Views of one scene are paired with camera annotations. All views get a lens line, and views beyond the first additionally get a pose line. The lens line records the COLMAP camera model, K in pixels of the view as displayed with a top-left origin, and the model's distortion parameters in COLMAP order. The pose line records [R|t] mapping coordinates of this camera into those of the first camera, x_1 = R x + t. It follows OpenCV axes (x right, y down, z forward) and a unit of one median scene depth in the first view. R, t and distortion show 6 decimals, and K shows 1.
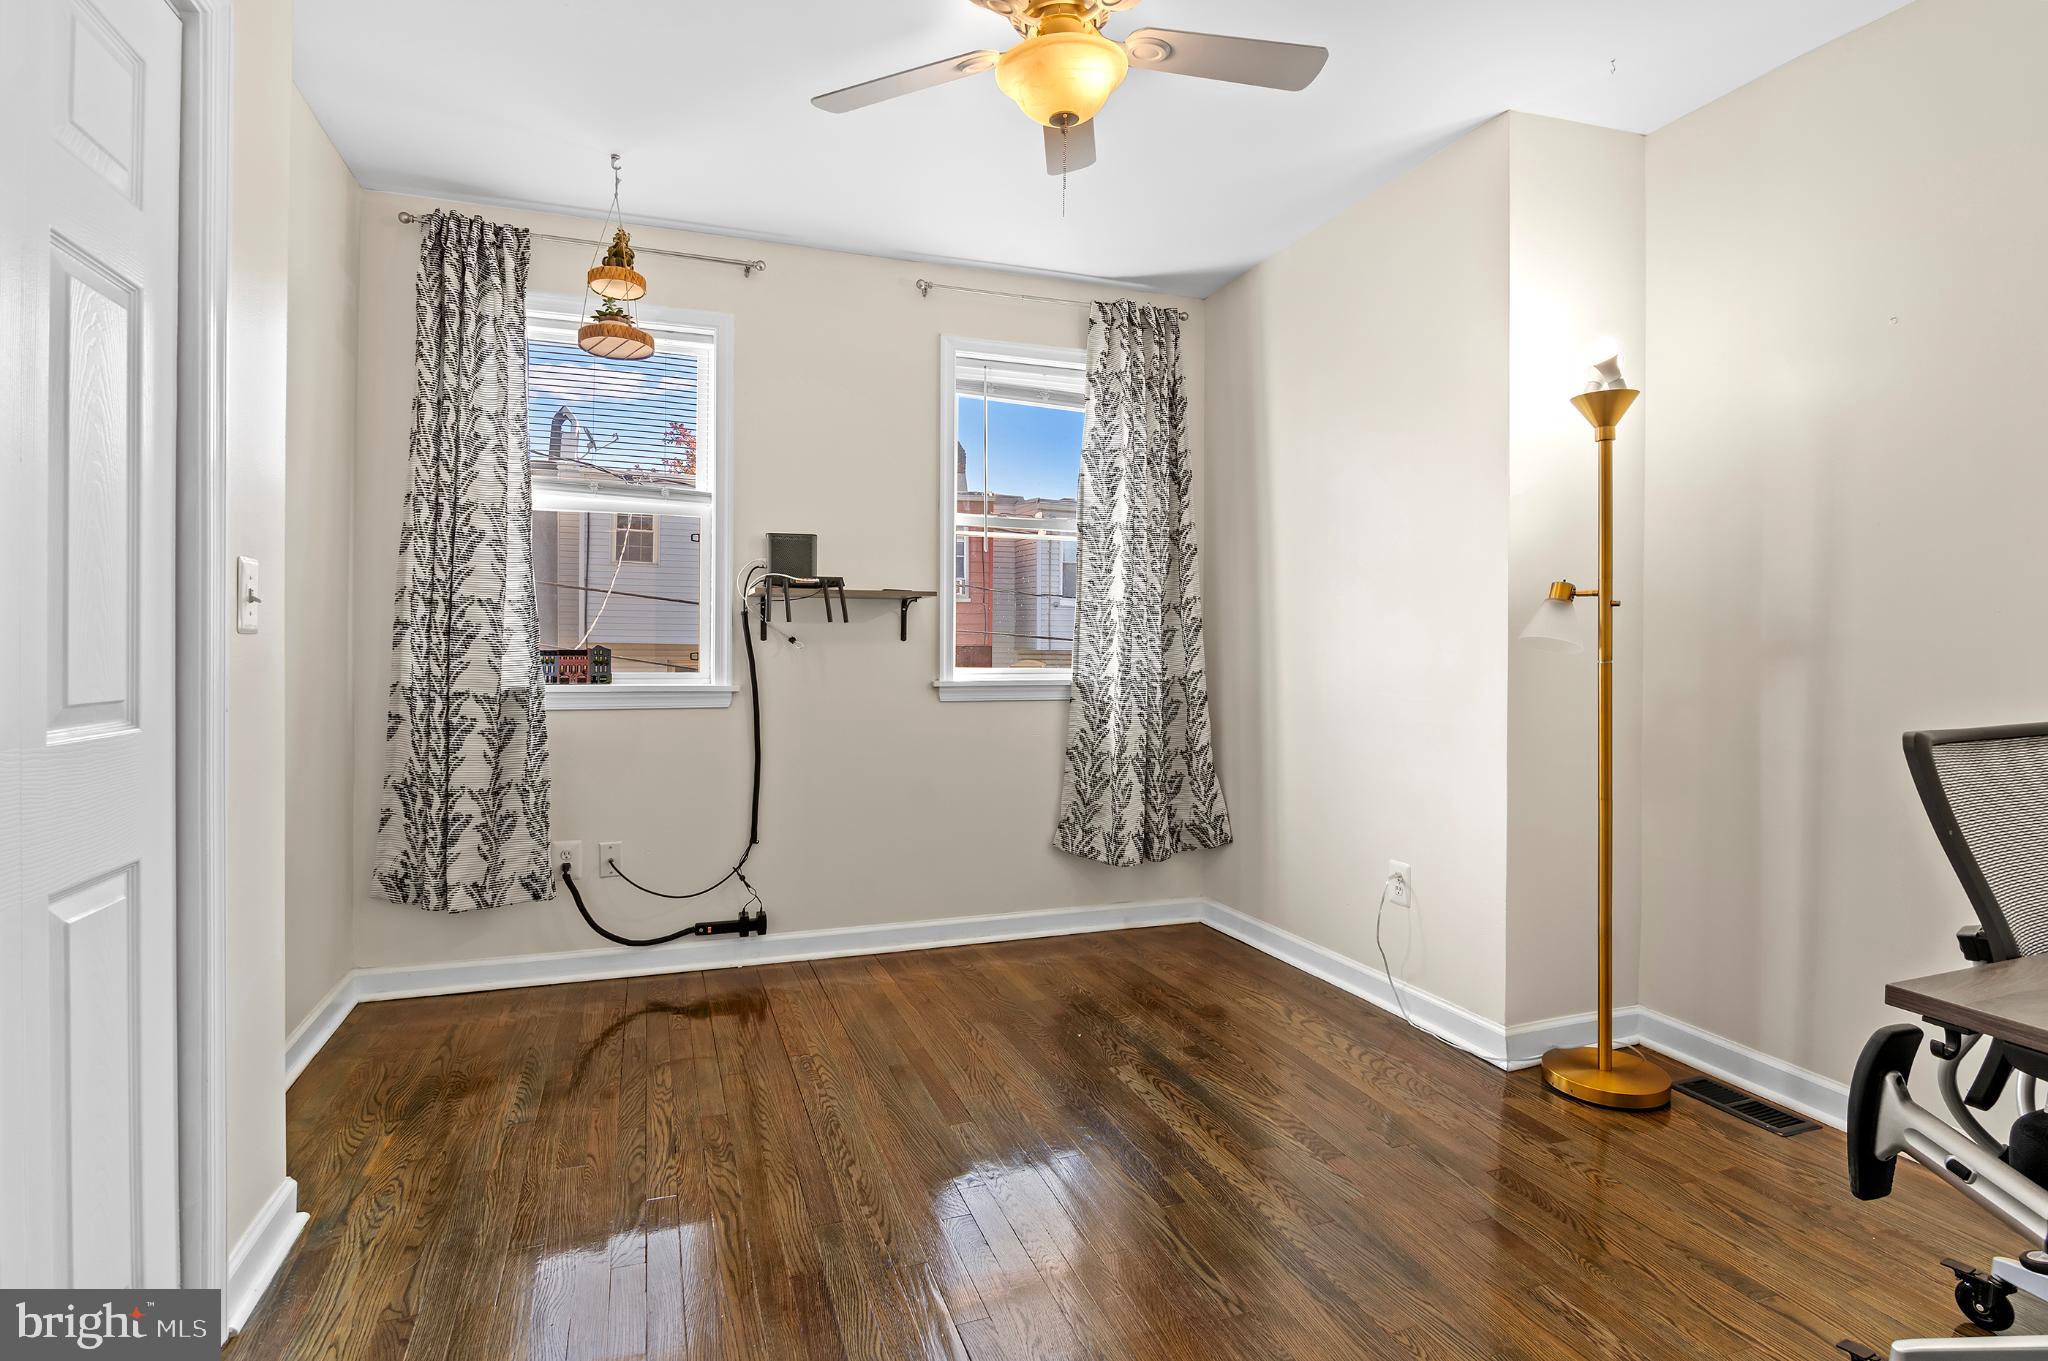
lens RADIAL K [[990.6, 0, 1024.4], [0, 990.6, 635.0], [0, 0, 1]] dist [-0.004191, -0.002132]
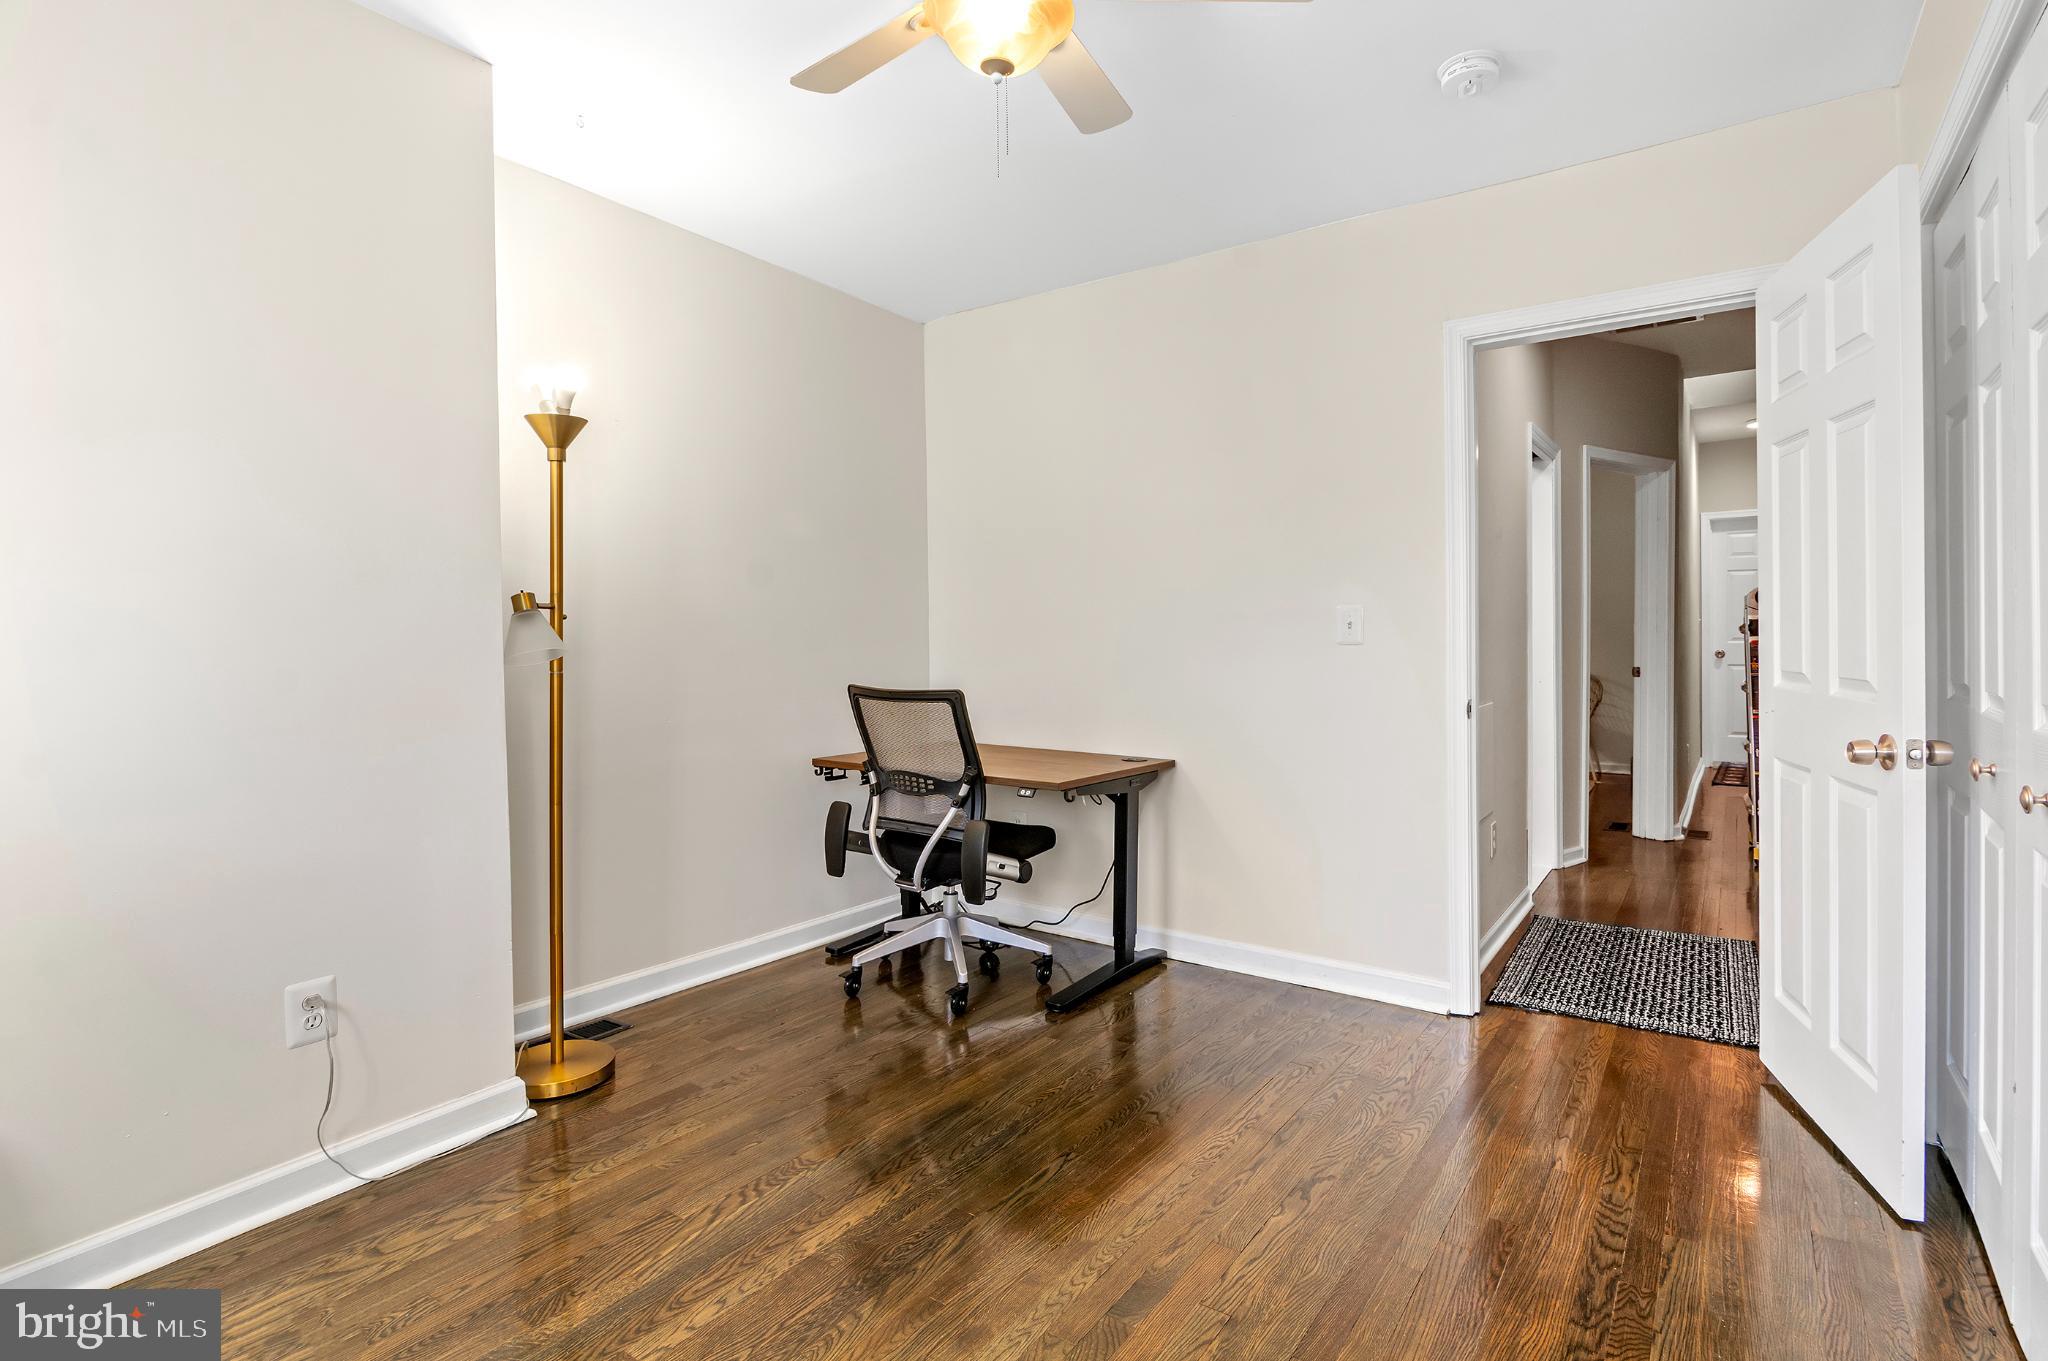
lens RADIAL K [[990.6, 0, 1024.4], [0, 990.6, 635.0], [0, 0, 1]] dist [-0.004191, -0.002132]
pose [[-0.559312, 0.009232, 0.828906, -0.563392], [0.002783, 0.999953, -0.009259, -0.001863], [-0.828953, -0.002872, -0.559311, 1.180117]]
